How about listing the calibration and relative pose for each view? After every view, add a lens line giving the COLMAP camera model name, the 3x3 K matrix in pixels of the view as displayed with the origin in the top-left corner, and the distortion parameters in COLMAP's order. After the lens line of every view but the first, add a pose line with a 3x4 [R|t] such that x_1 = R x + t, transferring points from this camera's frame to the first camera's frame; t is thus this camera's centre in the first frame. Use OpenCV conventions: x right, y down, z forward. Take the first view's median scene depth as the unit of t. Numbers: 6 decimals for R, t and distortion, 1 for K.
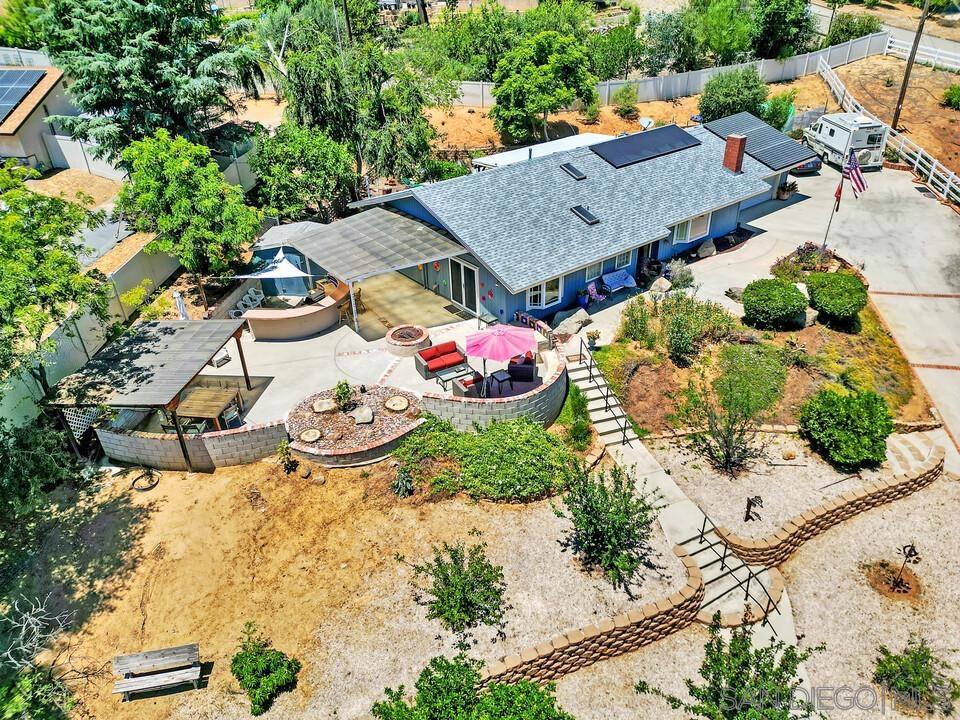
lens RADIAL K [[672.7, 0, 478.5], [0, 672.7, 355.7], [0, 0, 1]] dist [0.078525, -0.105761]
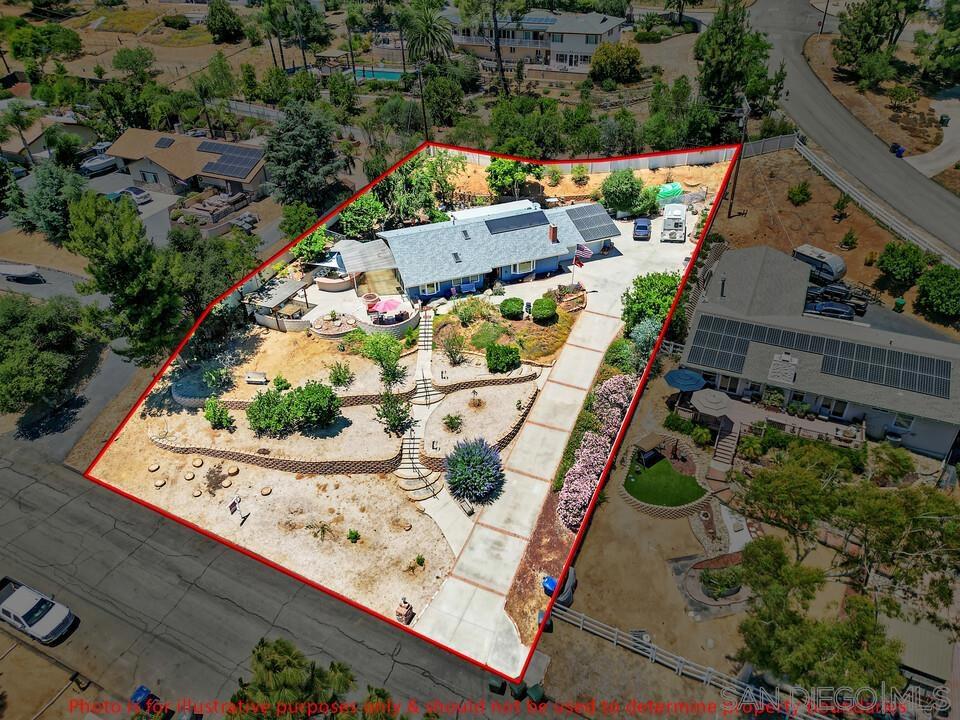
lens RADIAL K [[672.7, 0, 478.5], [0, 672.7, 355.7], [0, 0, 1]] dist [0.078525, -0.105761]
pose [[0.951273, 0.177374, -0.252224, 0.912701], [-0.157778, 0.982790, 0.096071, -0.115605], [0.264924, -0.051594, 0.962888, -1.274520]]
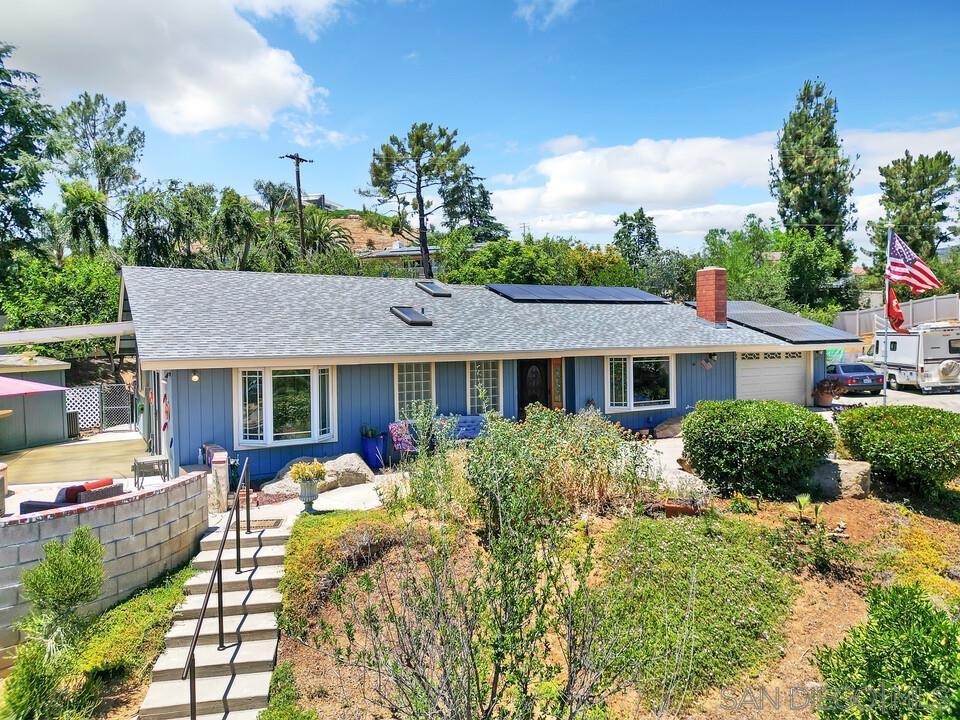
lens RADIAL K [[672.7, 0, 478.5], [0, 672.7, 355.7], [0, 0, 1]] dist [0.078525, -0.105761]
pose [[0.990445, 0.019525, -0.136521, 0.306738], [-0.083862, 0.871136, -0.483827, 0.093042], [0.109482, 0.490653, 0.864450, 0.563563]]
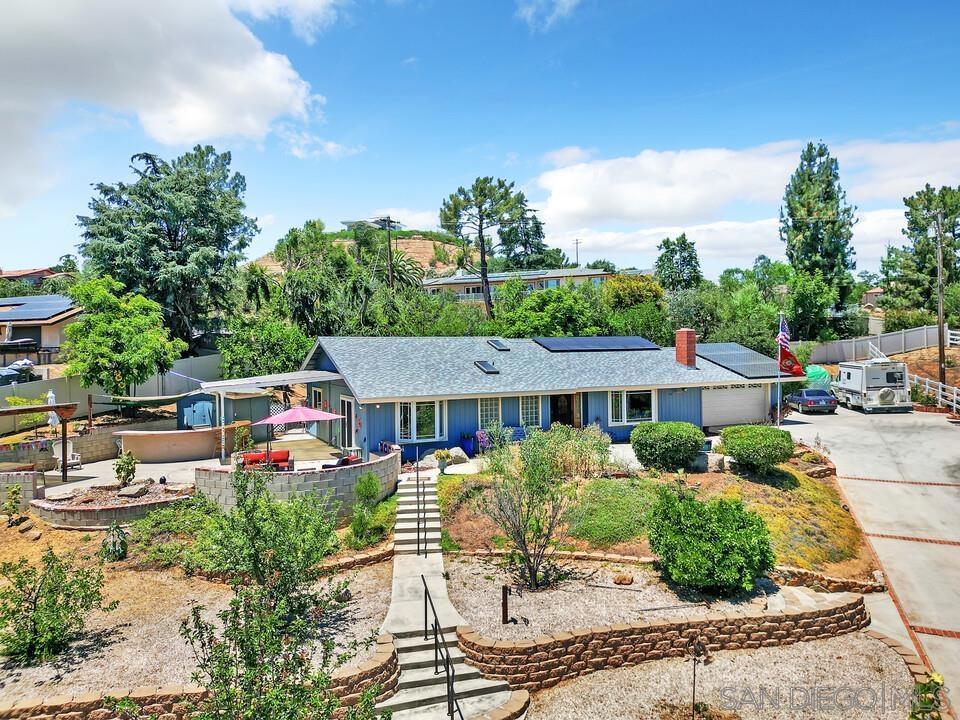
lens RADIAL K [[672.7, 0, 478.5], [0, 672.7, 355.7], [0, 0, 1]] dist [0.078525, -0.105761]
pose [[0.975934, 0.021136, -0.217040, 0.370843], [-0.126159, 0.866543, -0.482895, 0.249639], [0.177868, 0.498655, 0.848355, 0.193837]]
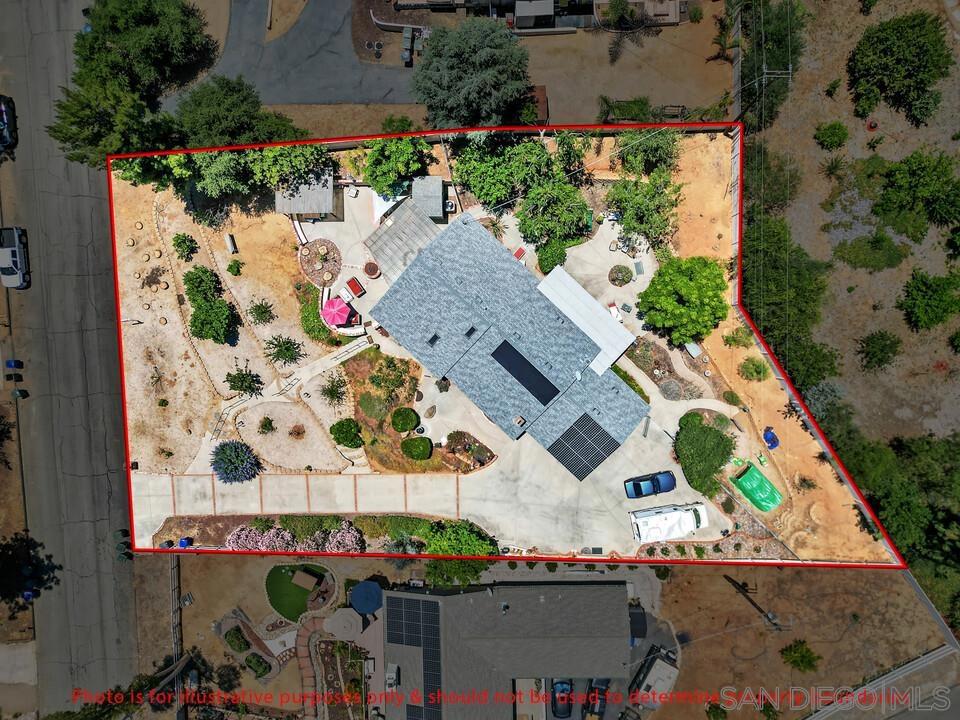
lens RADIAL K [[672.7, 0, 478.5], [0, 672.7, 355.7], [0, 0, 1]] dist [0.078525, -0.105761]
pose [[0.154984, 0.986647, 0.050069, 0.130583], [-0.481769, 0.031236, 0.875741, -2.181319], [0.862484, -0.159848, 0.480177, 0.130937]]
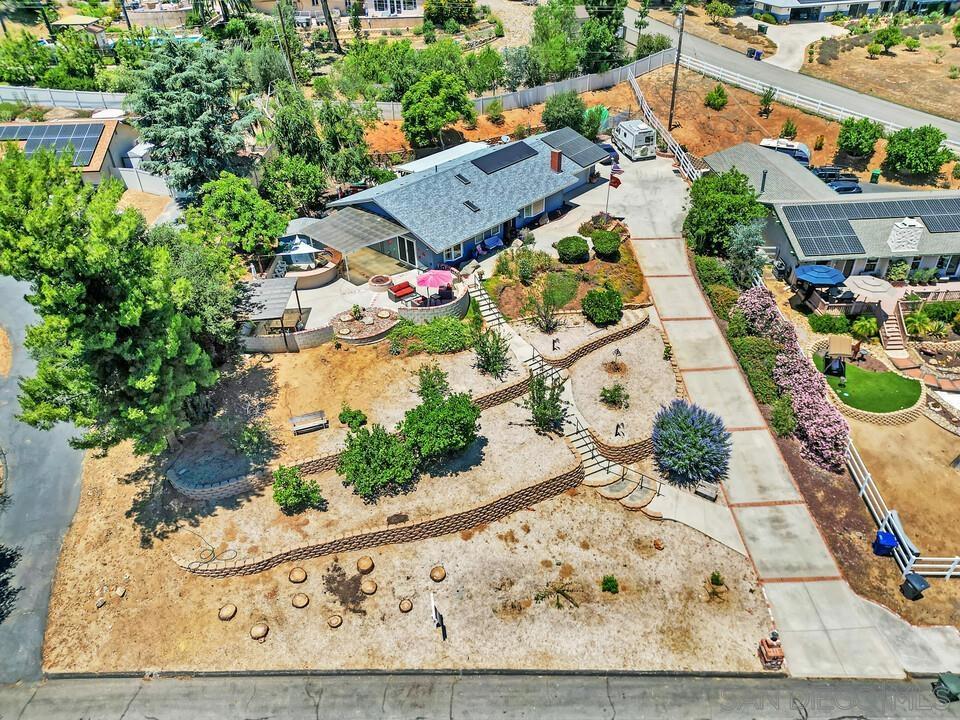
lens RADIAL K [[672.7, 0, 478.5], [0, 672.7, 355.7], [0, 0, 1]] dist [0.078525, -0.105761]
pose [[0.986759, -0.089158, 0.135494, -0.104085], [0.080786, 0.994538, 0.066085, 0.069619], [-0.140646, -0.054264, 0.988572, -0.812295]]
